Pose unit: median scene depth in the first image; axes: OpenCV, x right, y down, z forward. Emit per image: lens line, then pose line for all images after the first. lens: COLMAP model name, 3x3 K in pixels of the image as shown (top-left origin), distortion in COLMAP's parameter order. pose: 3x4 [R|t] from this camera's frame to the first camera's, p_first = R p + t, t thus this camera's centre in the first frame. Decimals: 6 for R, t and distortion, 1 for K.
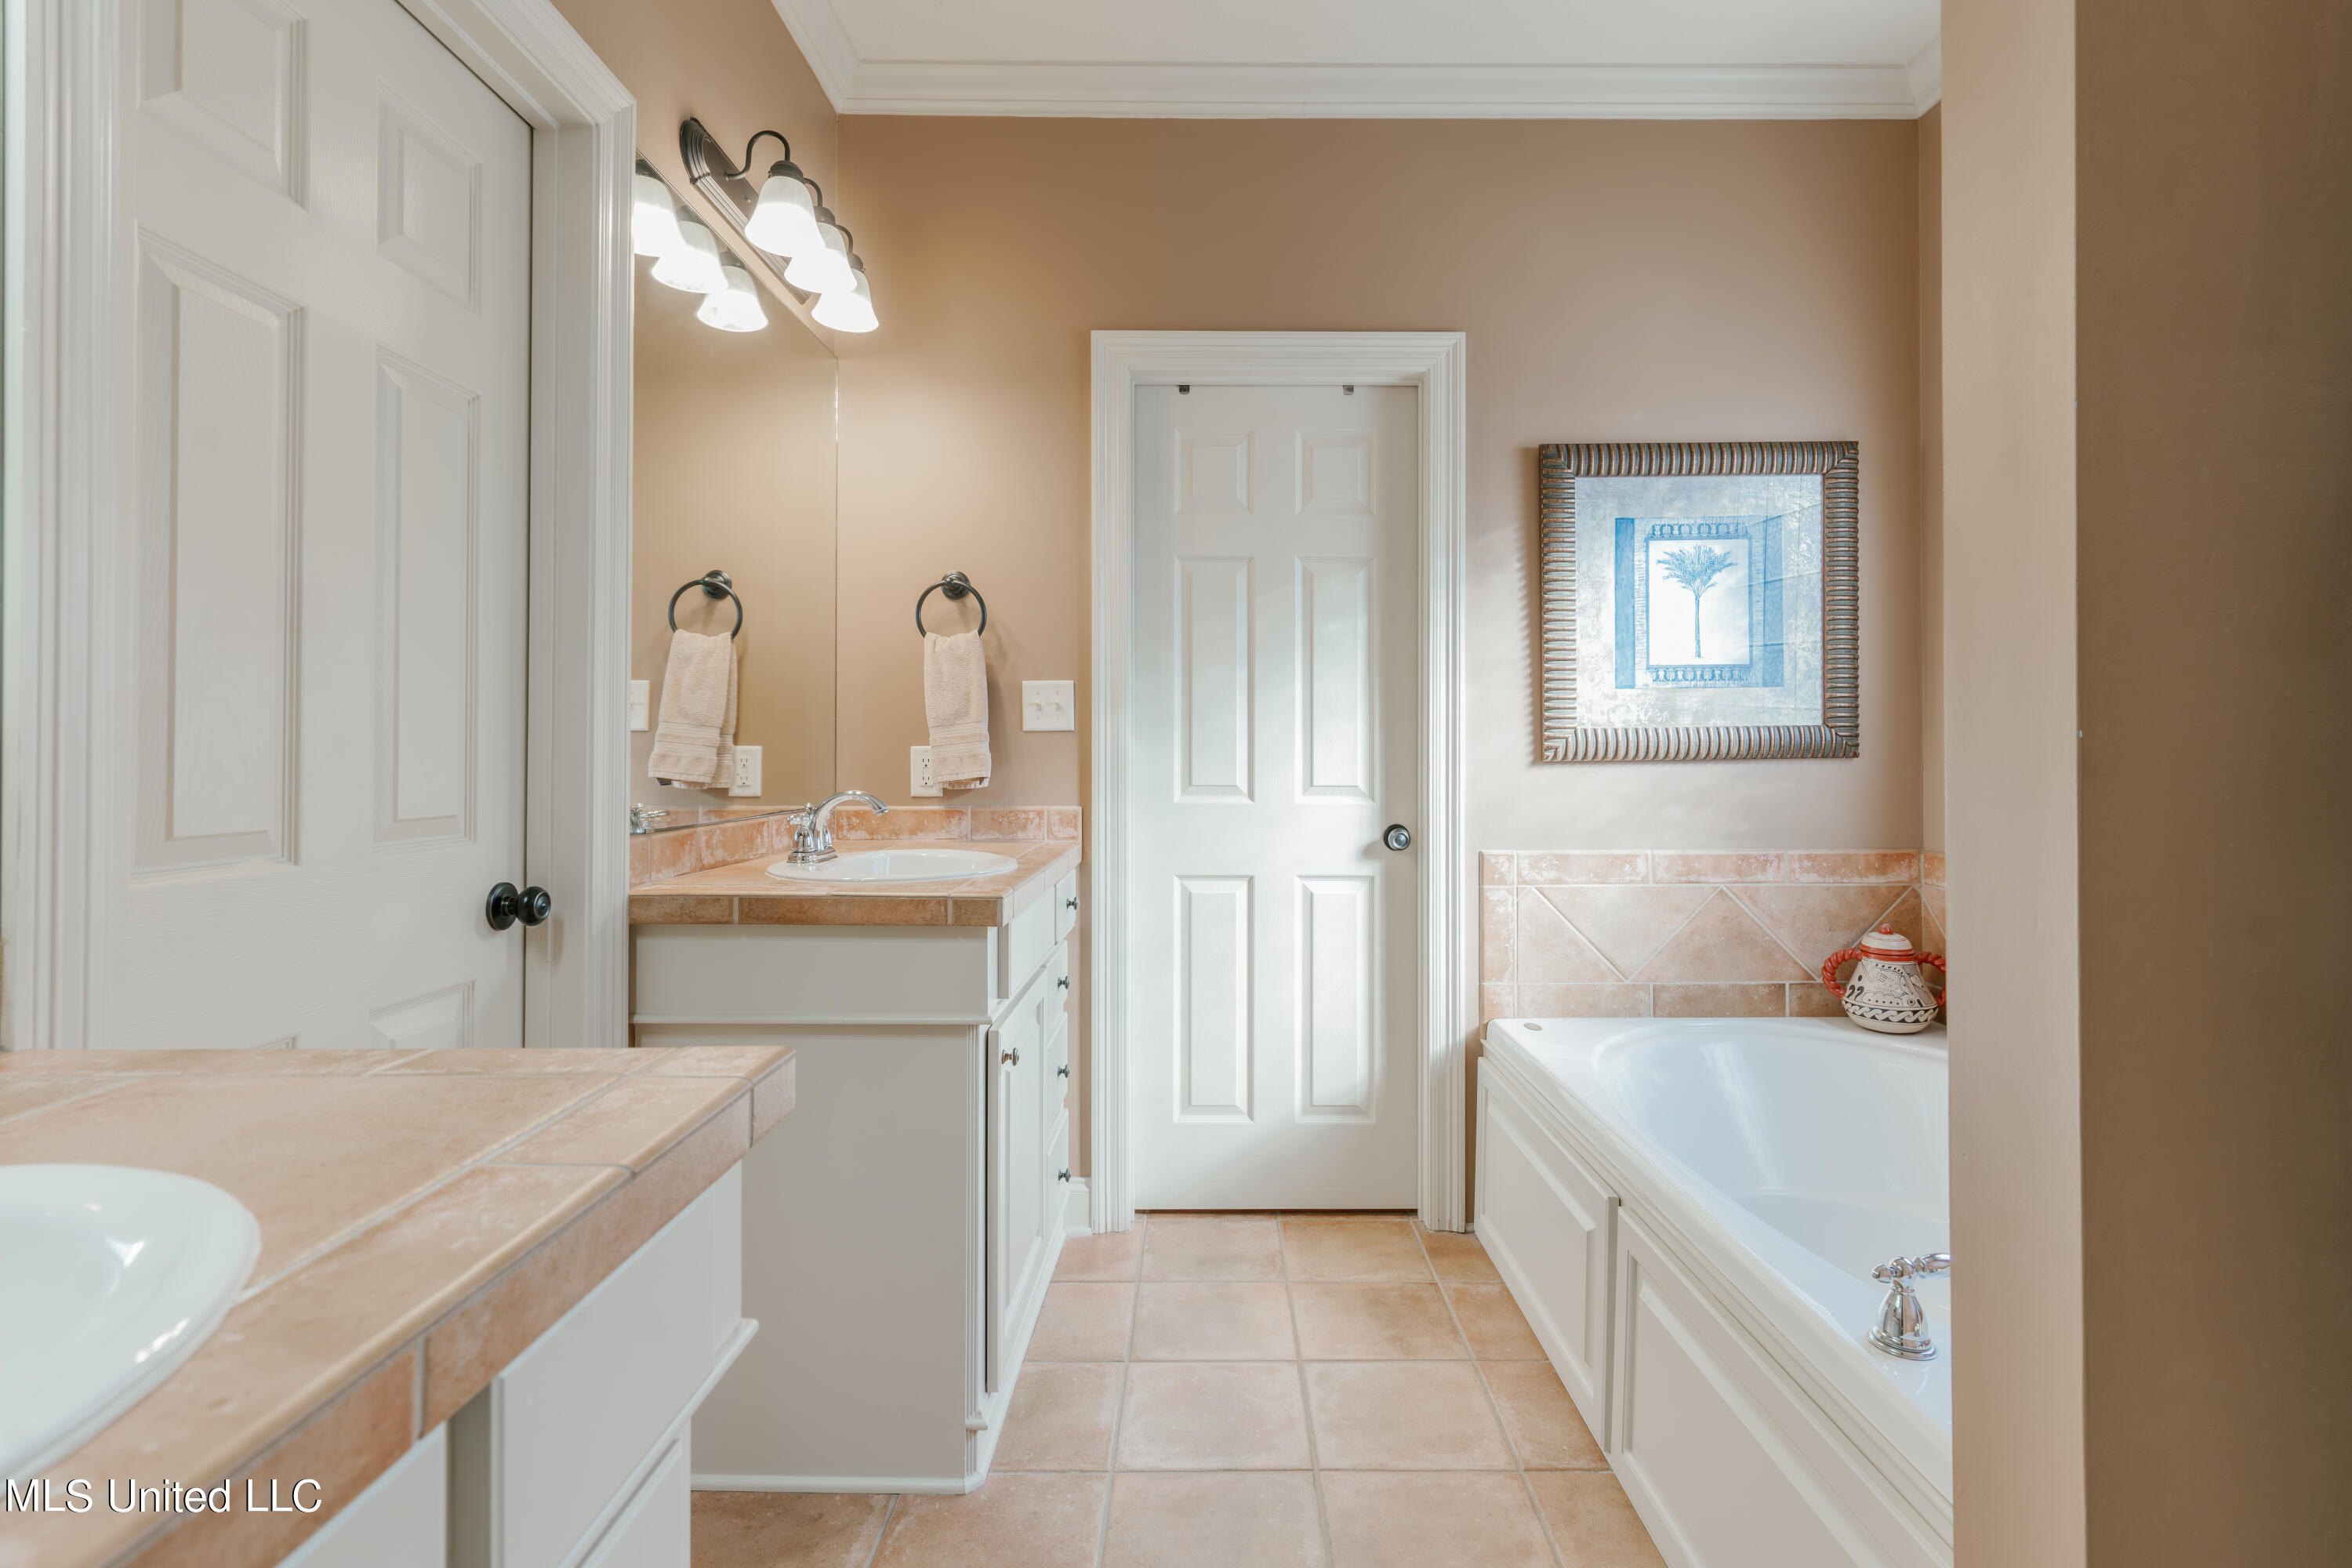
lens RADIAL K [[1109.9, 0, 1186.1], [0, 1109.9, 741.0], [0, 0, 1]] dist [0.000467, 0.000321]
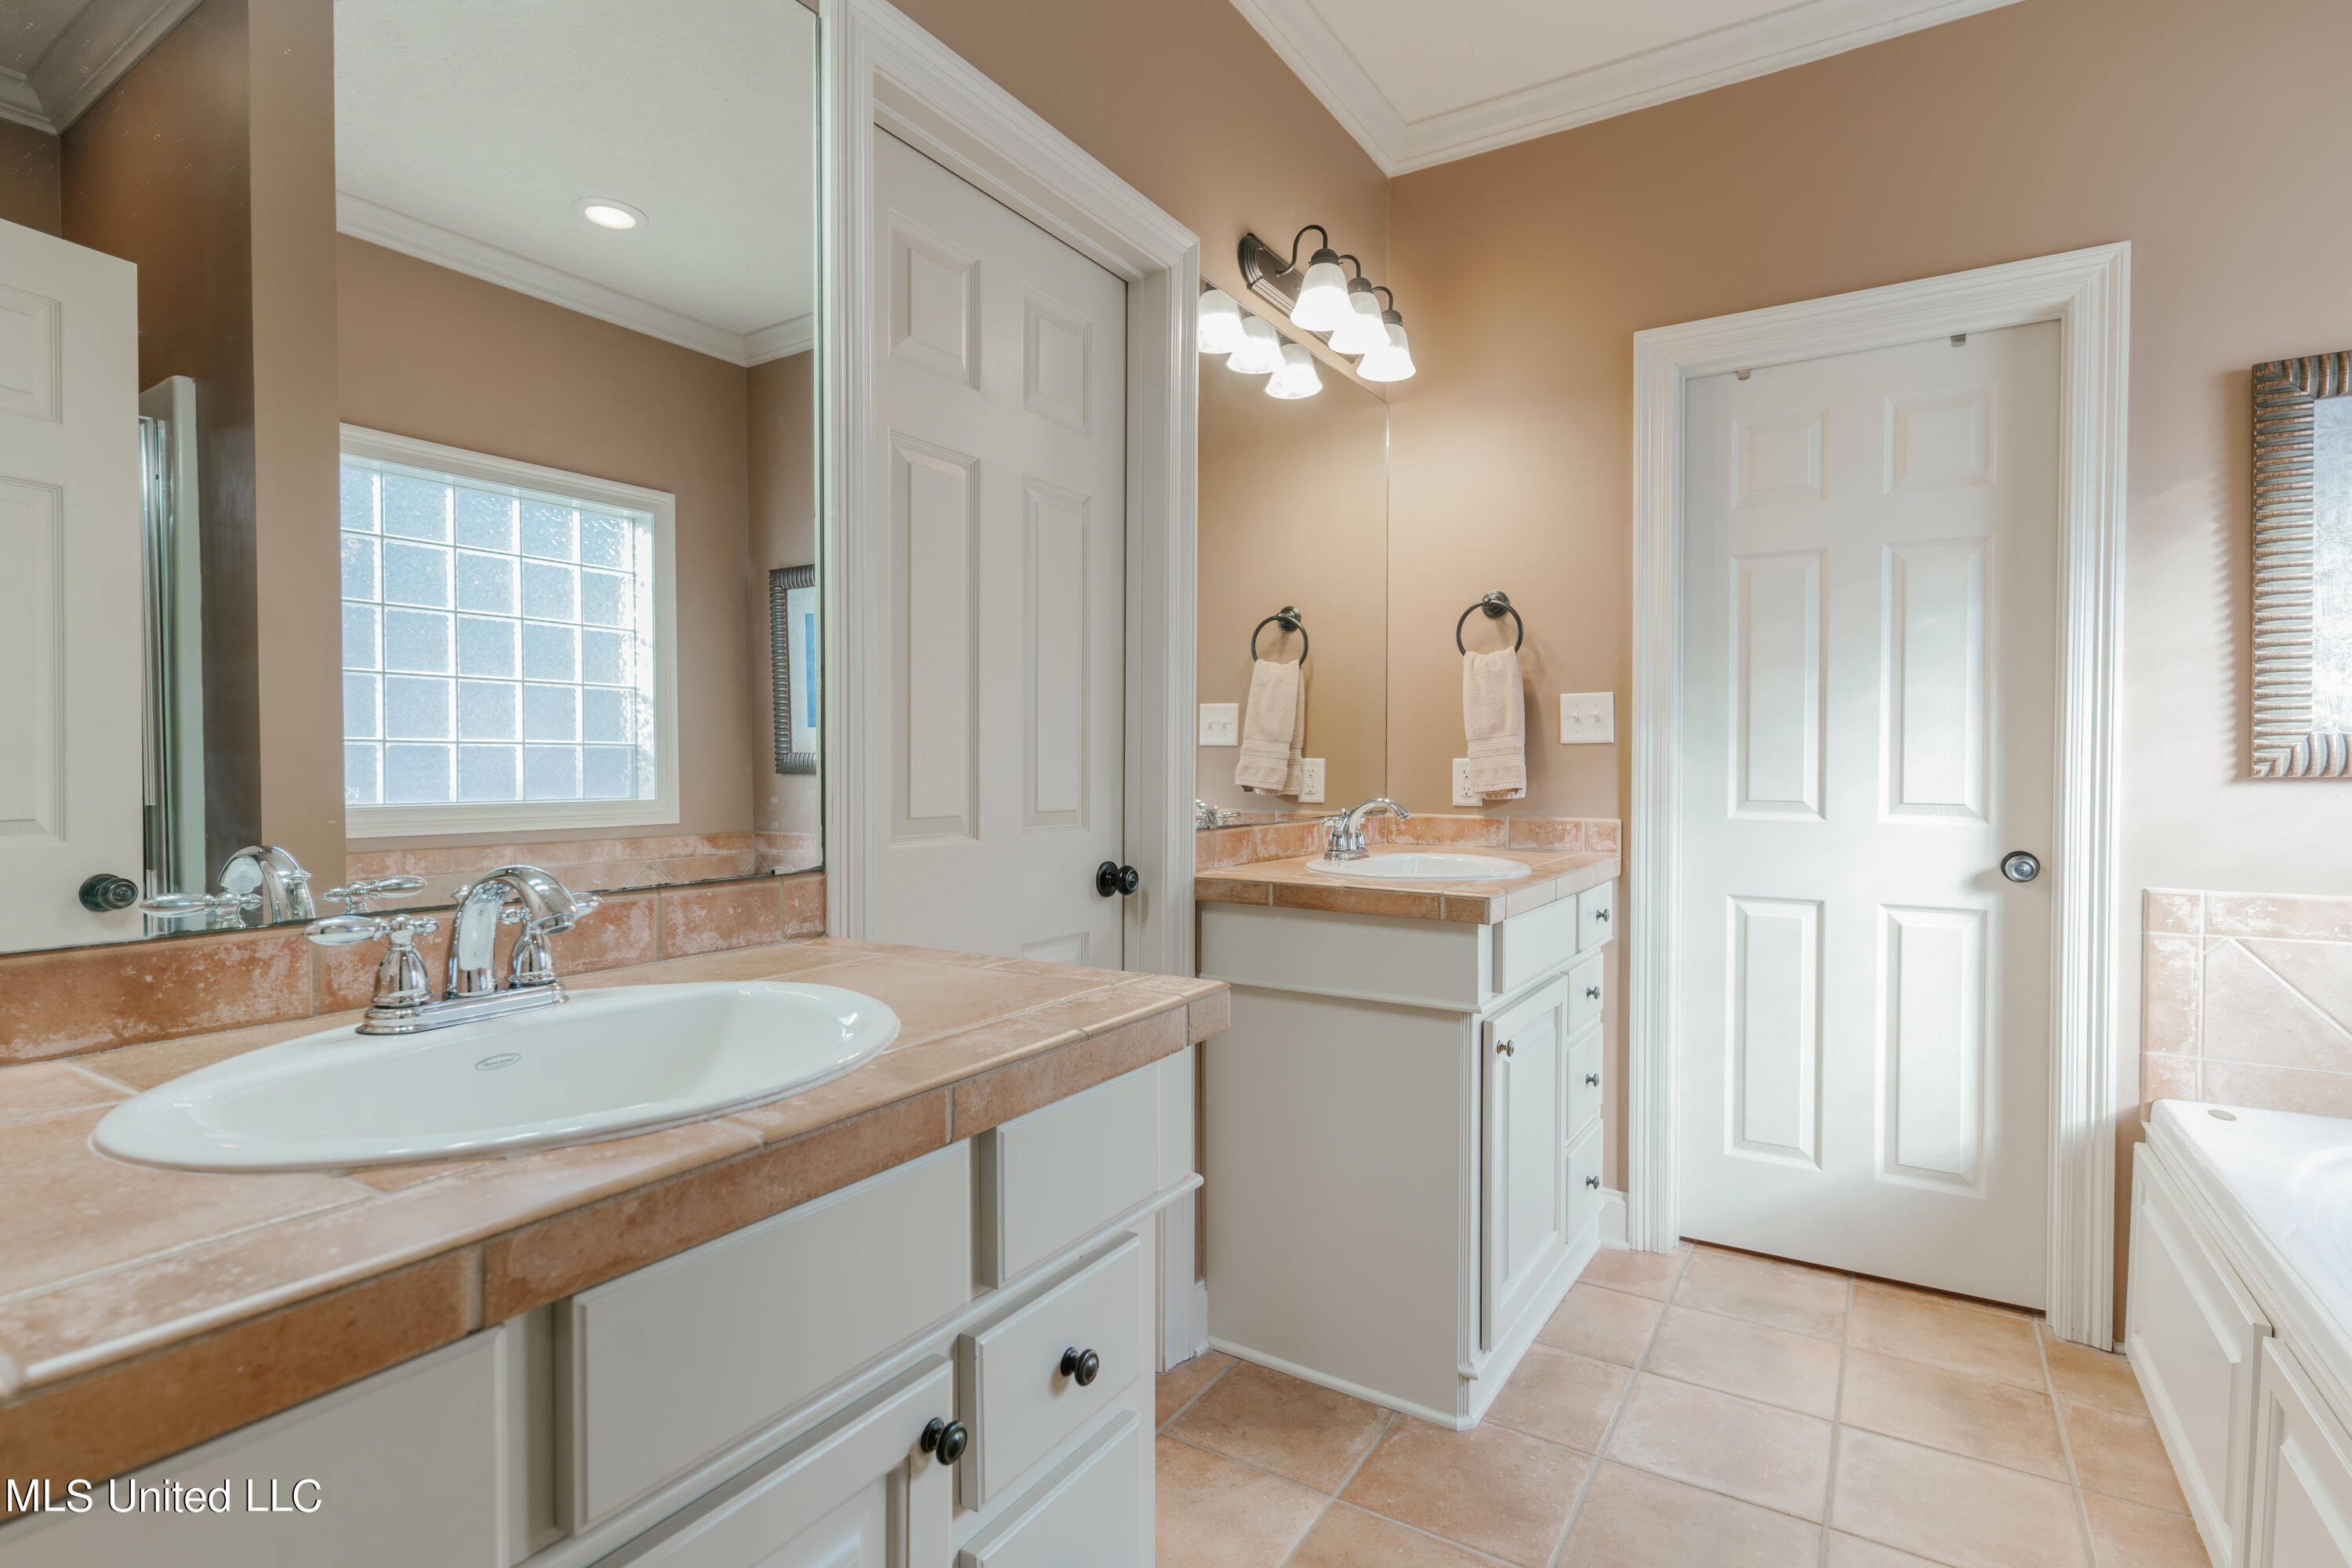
lens RADIAL K [[1128.9, 0, 1178.4], [0, 1128.9, 779.1], [0, 0, 1]] dist [-0.000272, 0.000482]
pose [[0.848349, 0.008743, -0.529365, 0.104414], [0.003686, 0.999742, 0.022419, -0.000886], [0.529424, -0.020970, 0.848098, -0.062234]]
